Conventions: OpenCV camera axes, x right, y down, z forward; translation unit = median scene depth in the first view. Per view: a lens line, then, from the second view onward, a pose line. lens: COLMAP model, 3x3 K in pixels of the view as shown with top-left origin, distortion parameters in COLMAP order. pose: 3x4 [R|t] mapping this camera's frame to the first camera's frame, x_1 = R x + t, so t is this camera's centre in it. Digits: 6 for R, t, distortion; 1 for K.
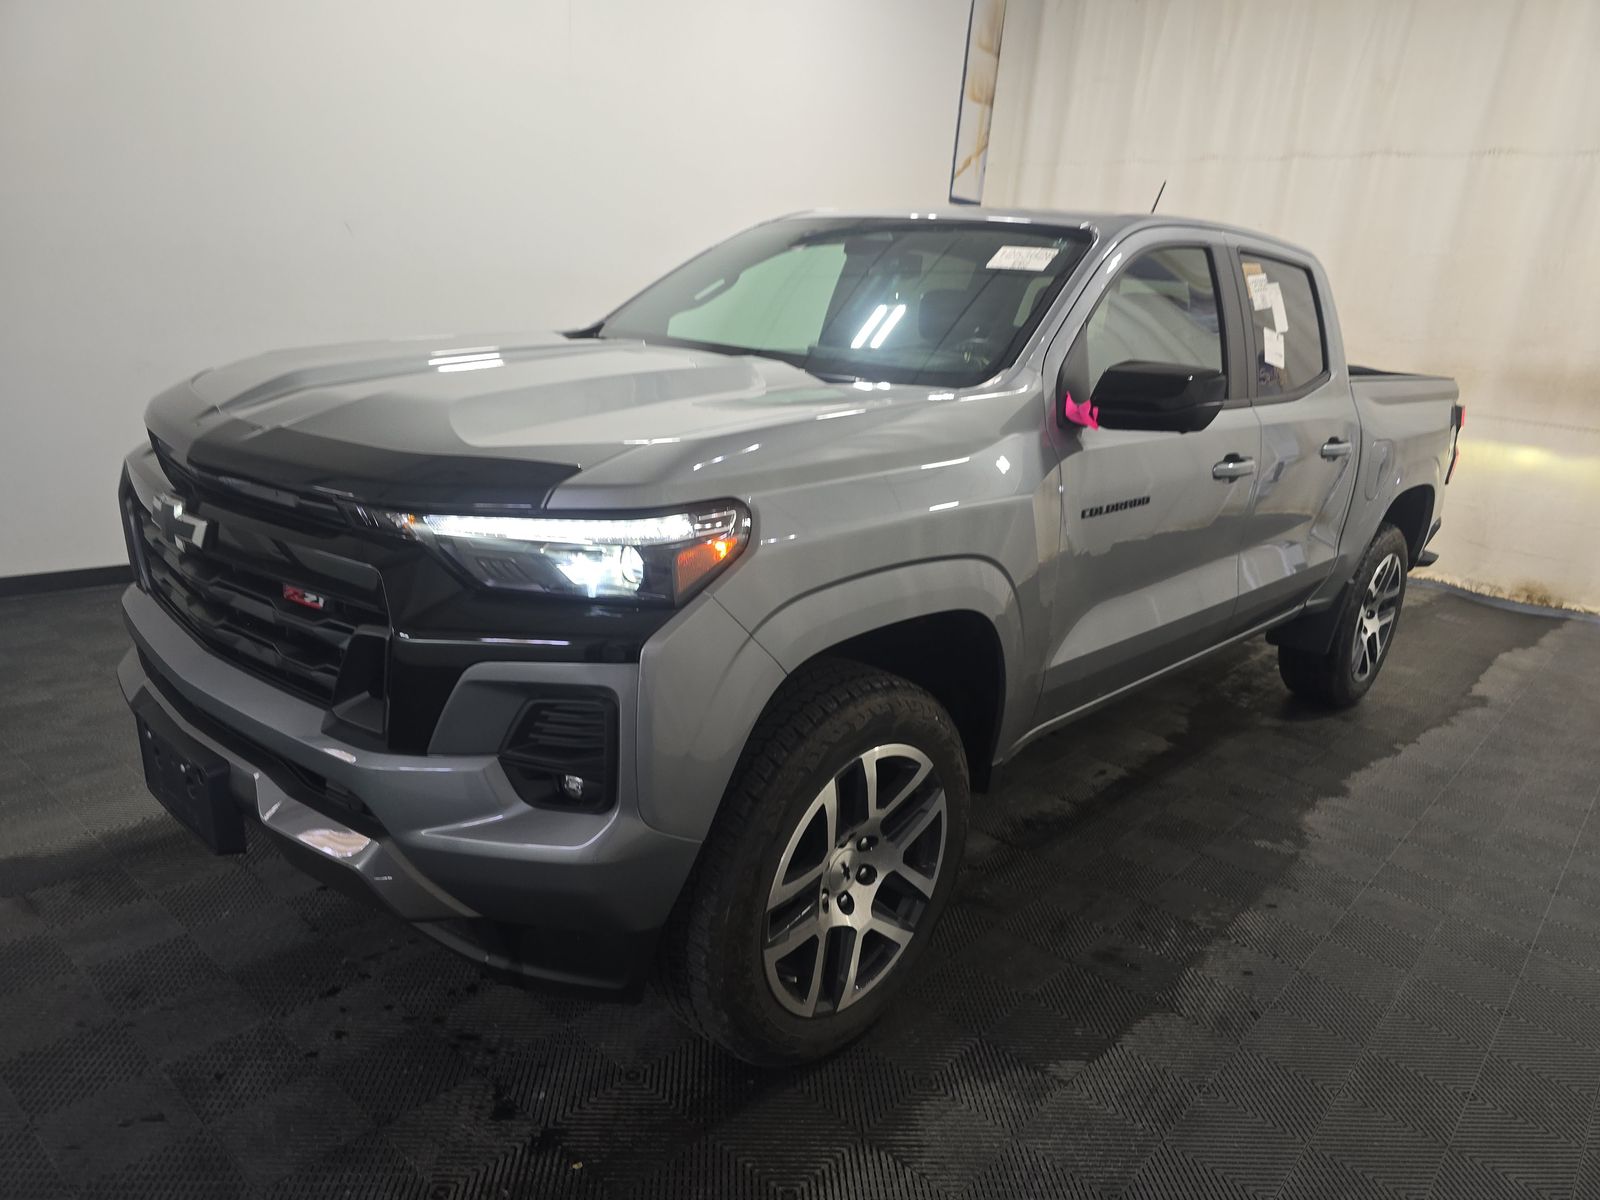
lens RADIAL K [[1084.6, 0, 800.0], [0, 1084.6, 600.0], [0, 0, 1]] dist [0.026664, -0.005941]
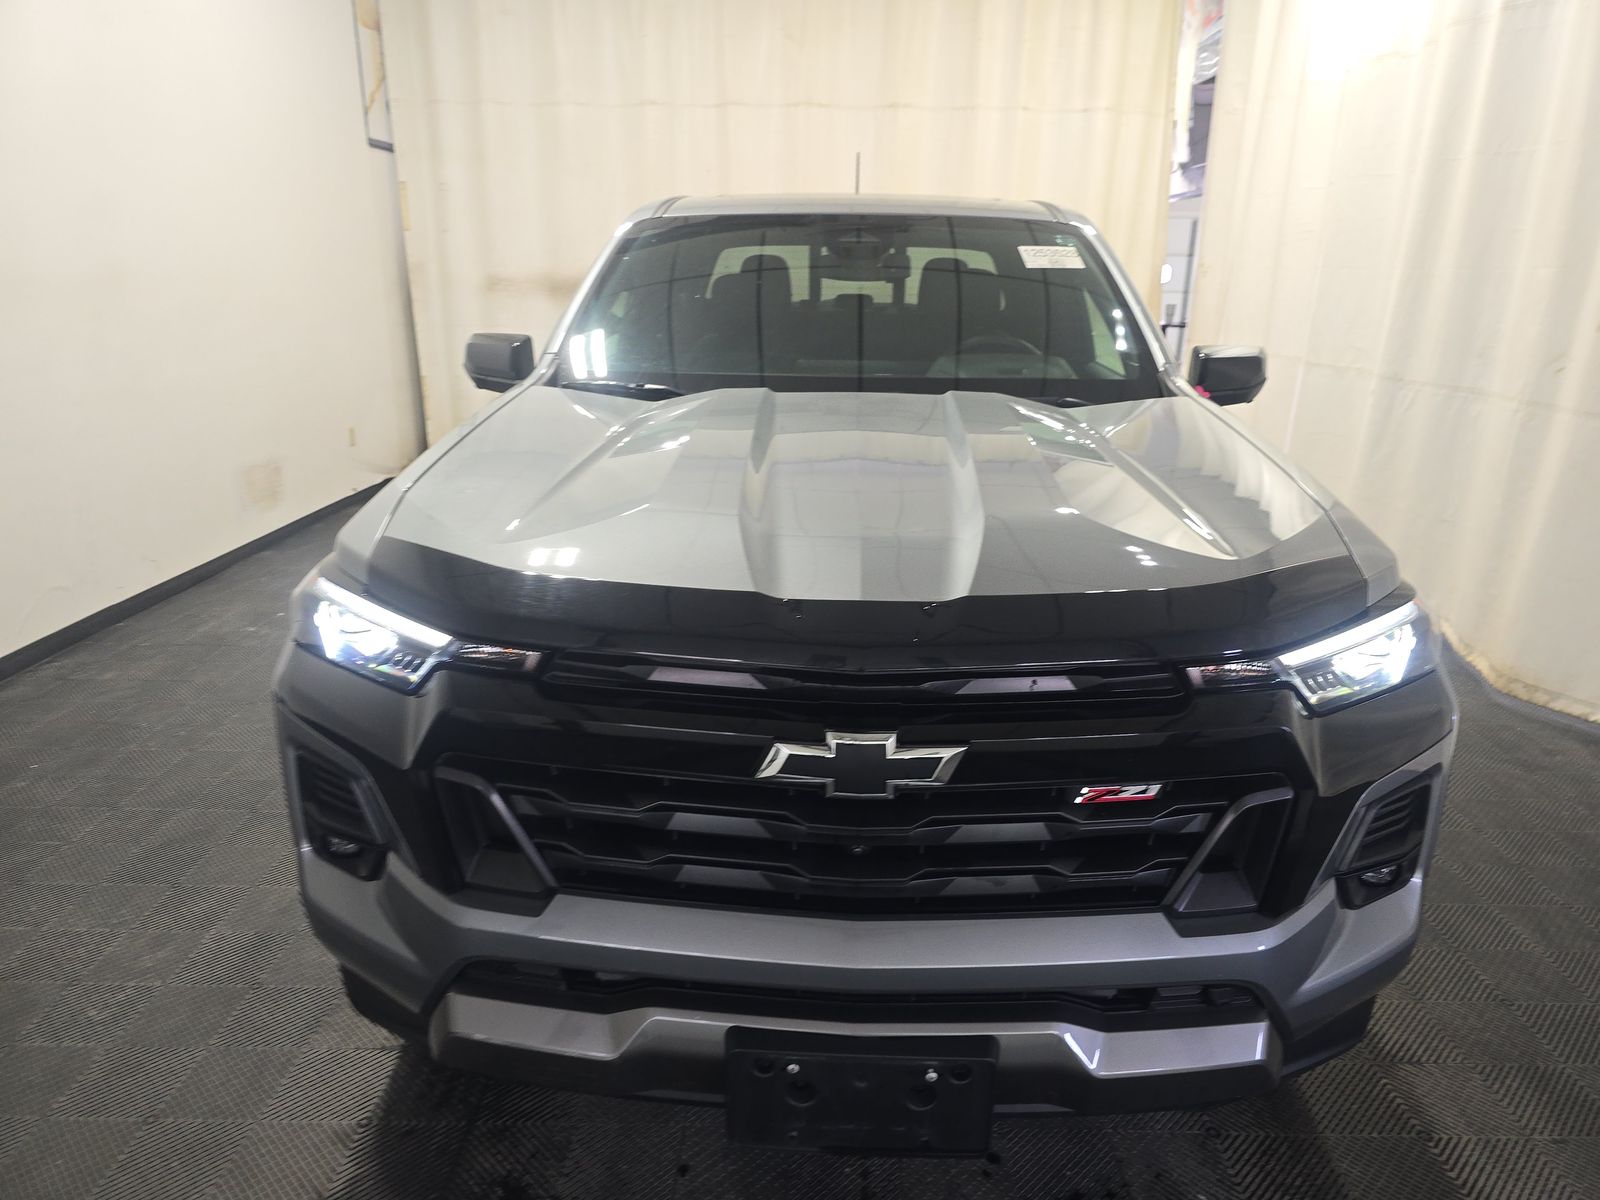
lens RADIAL K [[1084.6, 0, 800.0], [0, 1084.6, 600.0], [0, 0, 1]] dist [0.026664, -0.005941]
pose [[0.771805, -0.257979, 0.581174, -0.256265], [0.218674, 0.965937, 0.138371, -0.072975], [-0.597075, 0.020293, 0.801929, 0.117699]]
